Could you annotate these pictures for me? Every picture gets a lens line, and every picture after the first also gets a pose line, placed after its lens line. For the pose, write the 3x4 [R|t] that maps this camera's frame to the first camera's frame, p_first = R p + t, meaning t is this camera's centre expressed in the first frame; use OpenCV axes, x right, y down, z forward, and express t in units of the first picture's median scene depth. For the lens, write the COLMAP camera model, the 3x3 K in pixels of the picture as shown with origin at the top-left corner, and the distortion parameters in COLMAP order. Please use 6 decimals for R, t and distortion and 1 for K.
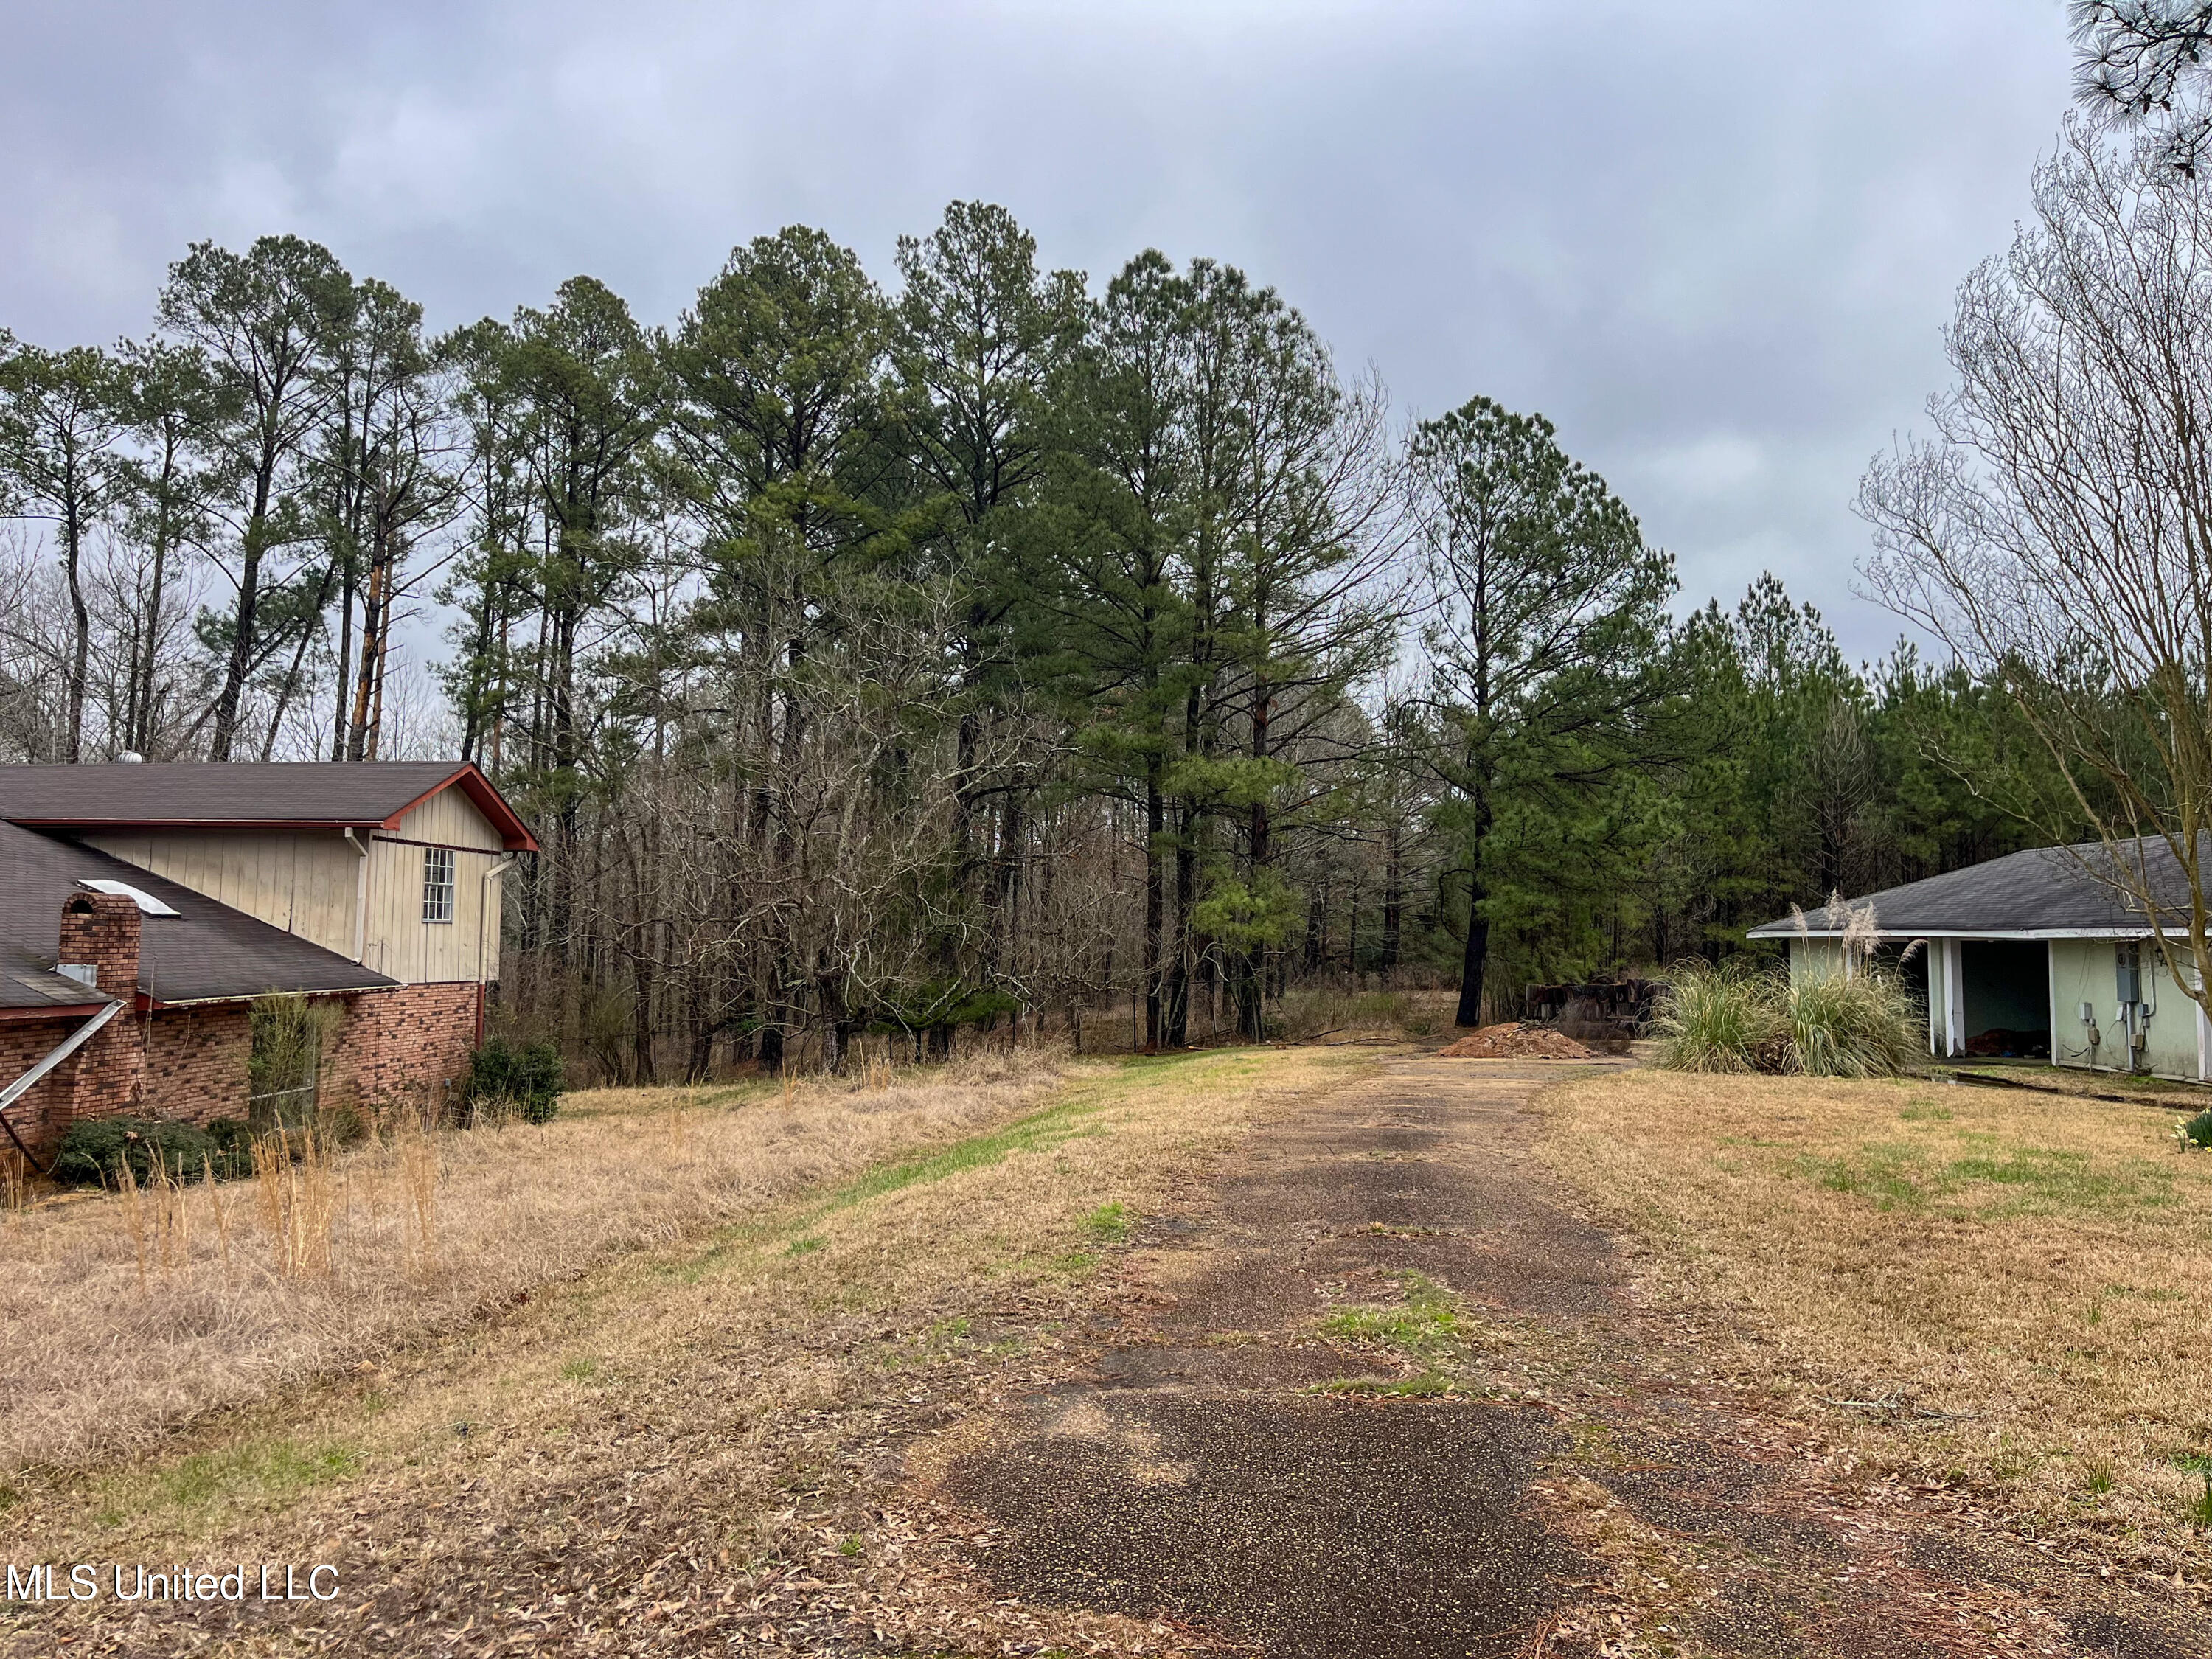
lens RADIAL K [[1663.5, 0, 1100.1], [0, 1663.5, 812.4], [0, 0, 1]] dist [0.028257, -0.029828]
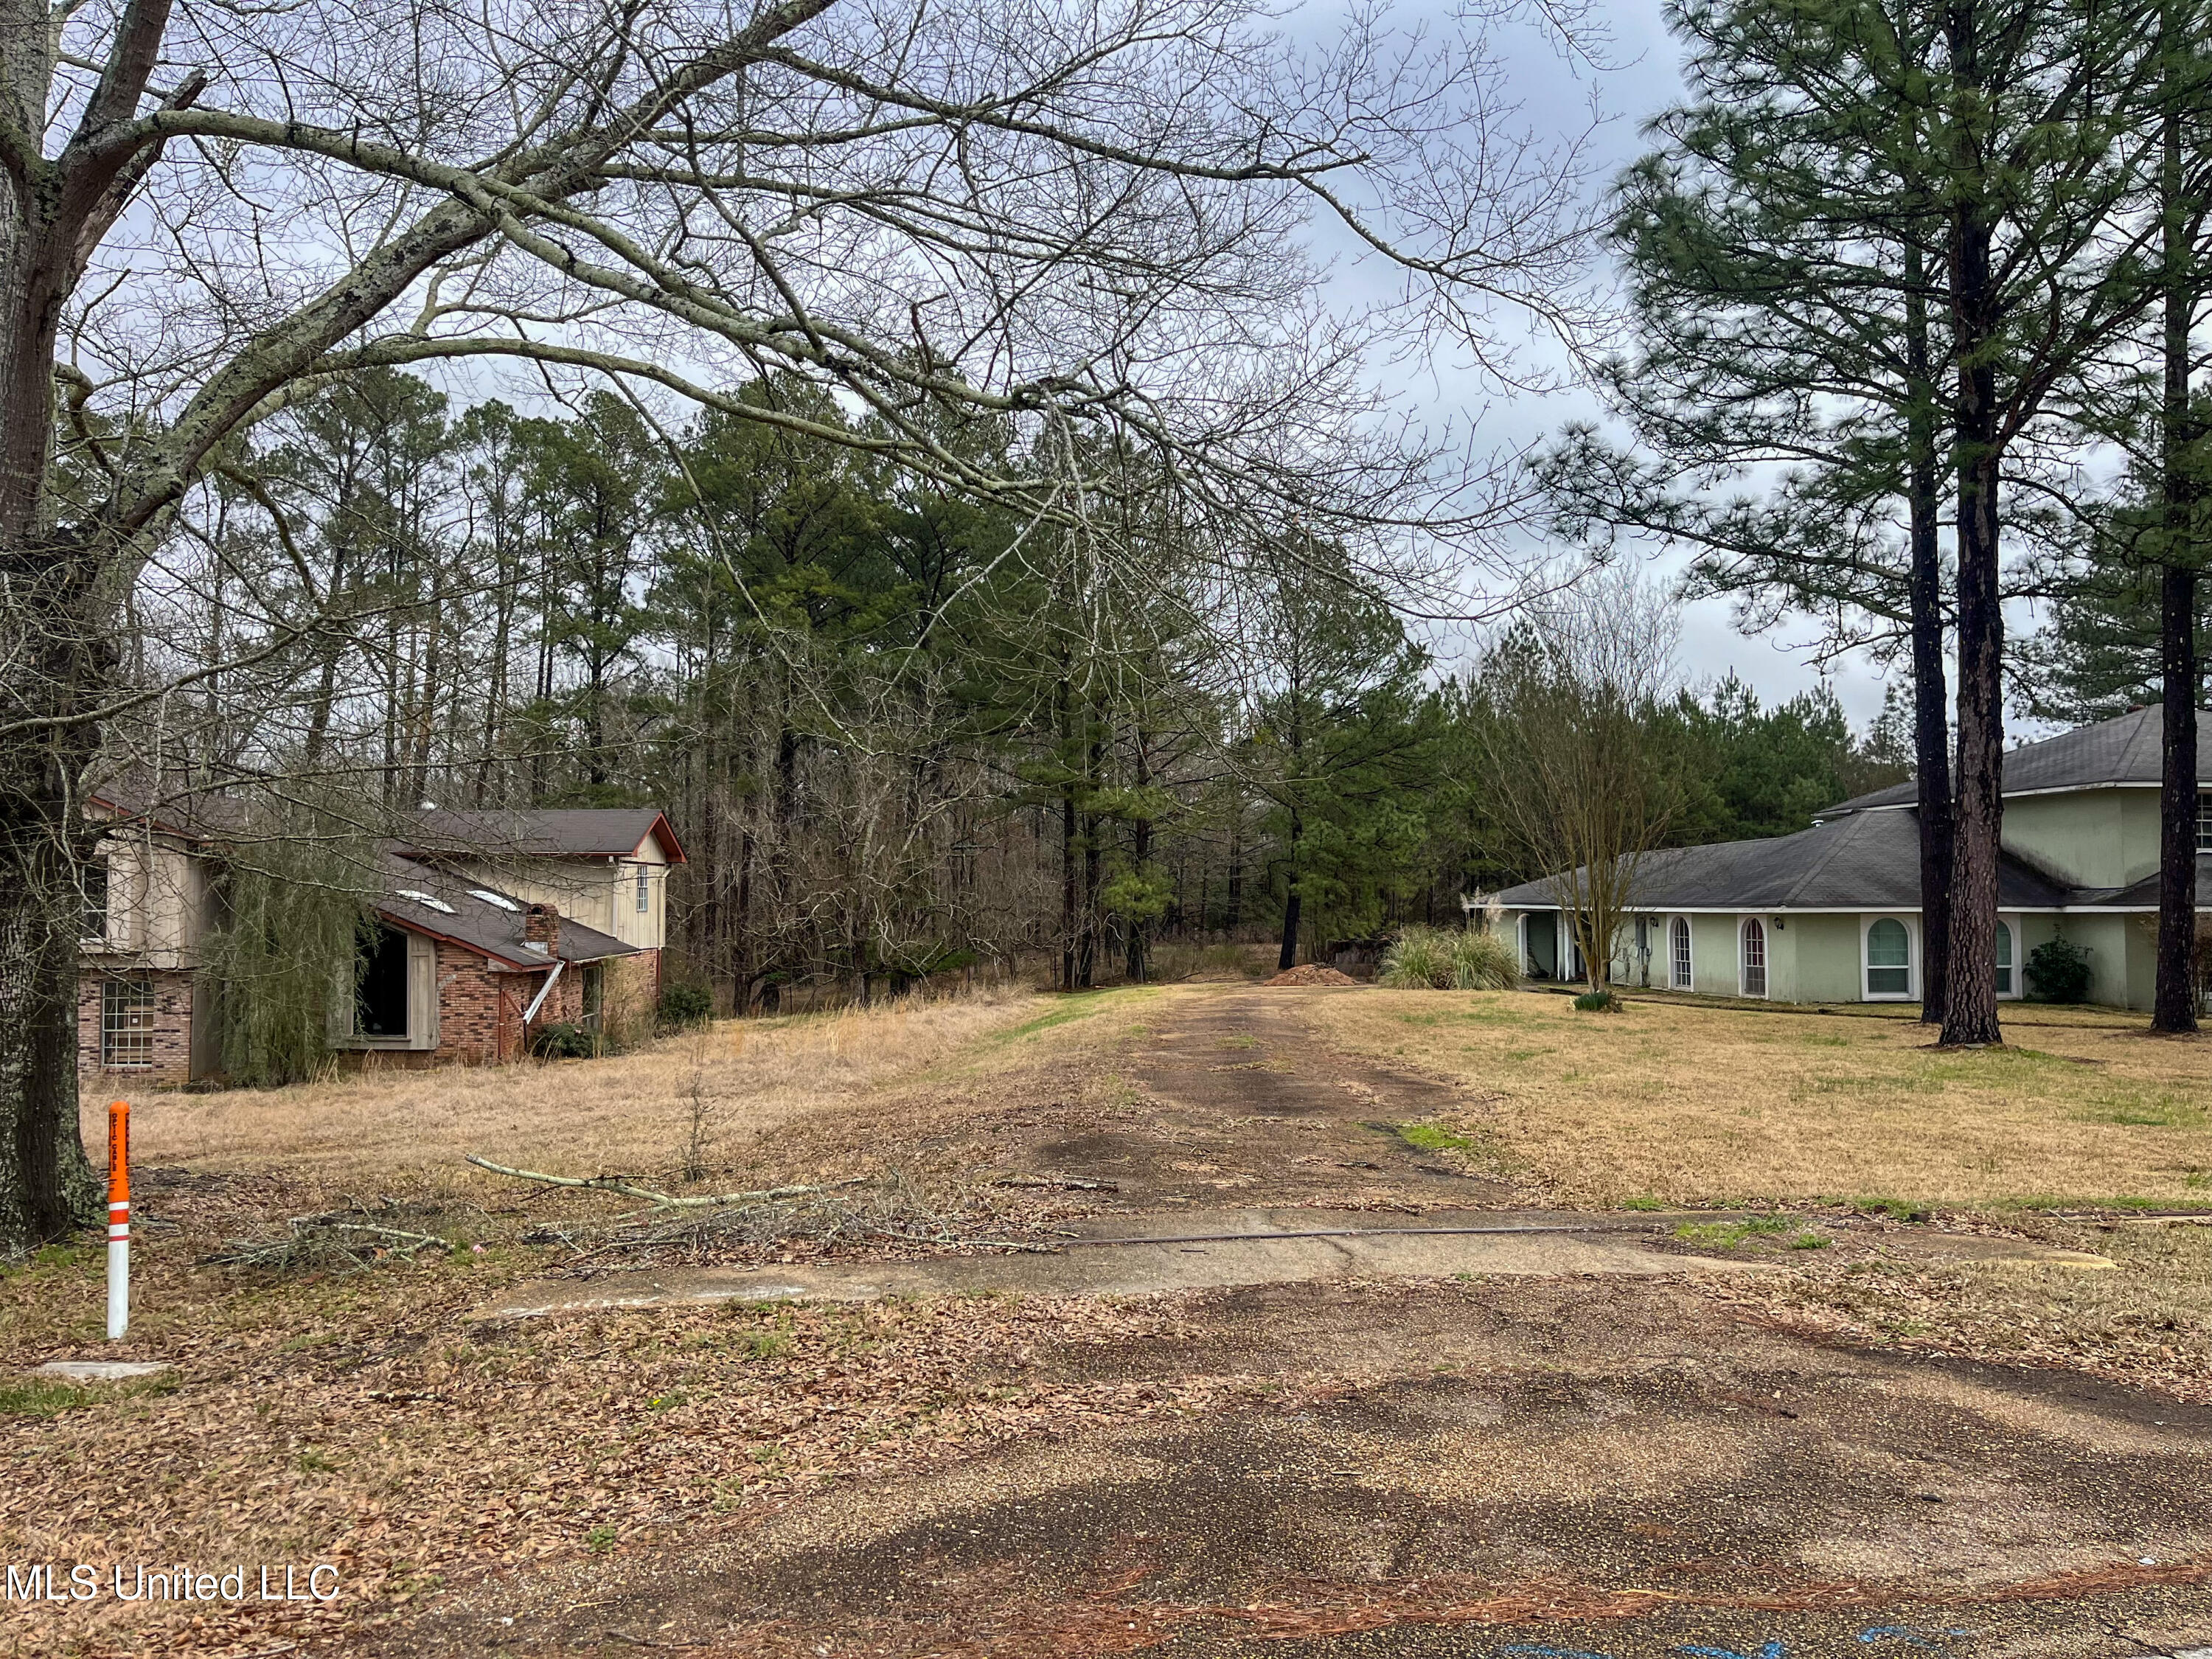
lens RADIAL K [[1663.5, 0, 1111.0], [0, 1663.5, 839.2], [0, 0, 1]] dist [0.028257, -0.029828]
pose [[0.995003, -0.006597, 0.099626, -0.074003], [0.002327, 0.999076, 0.042914, -0.046715], [-0.099817, -0.042468, 0.994099, -0.415863]]
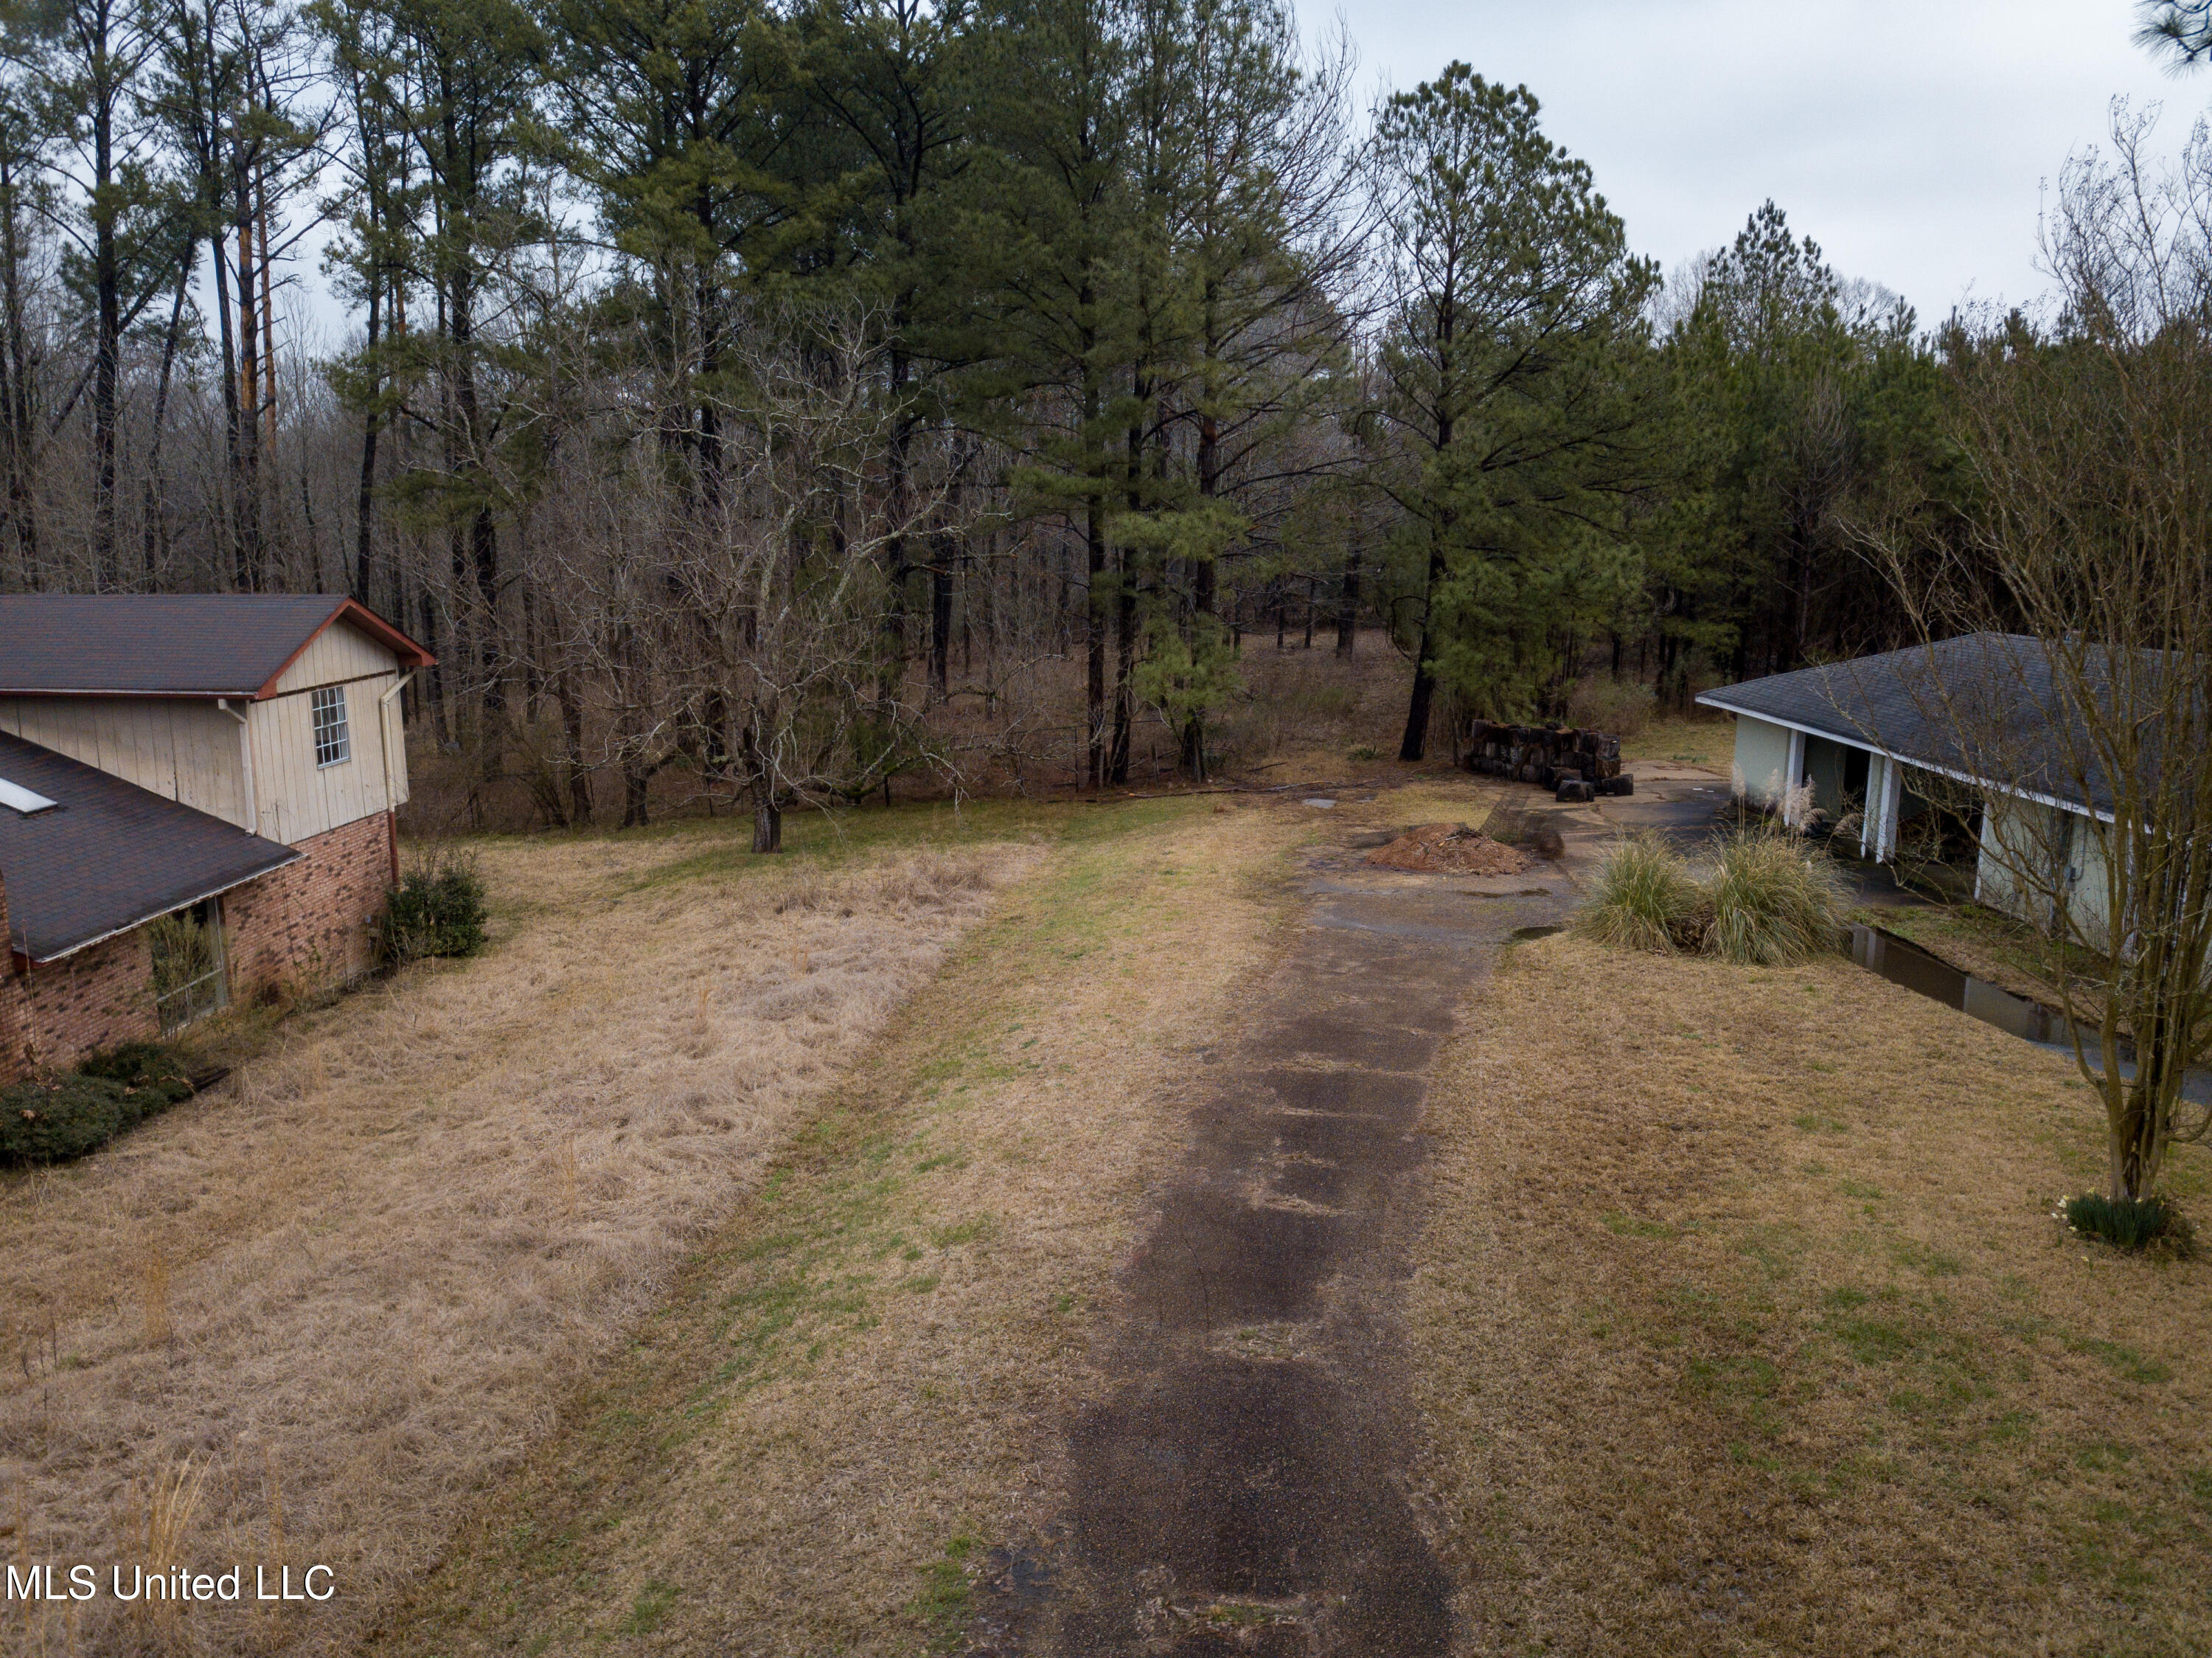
lens RADIAL K [[1676.6, 0, 1096.8], [0, 1676.6, 831.2], [0, 0, 1]] dist [-0.000622, 0.009976]
pose [[0.999842, -0.010506, 0.014336, 0.018566], [0.006198, 0.962056, 0.272783, -0.104445], [-0.016658, -0.272651, 0.961969, 0.034491]]
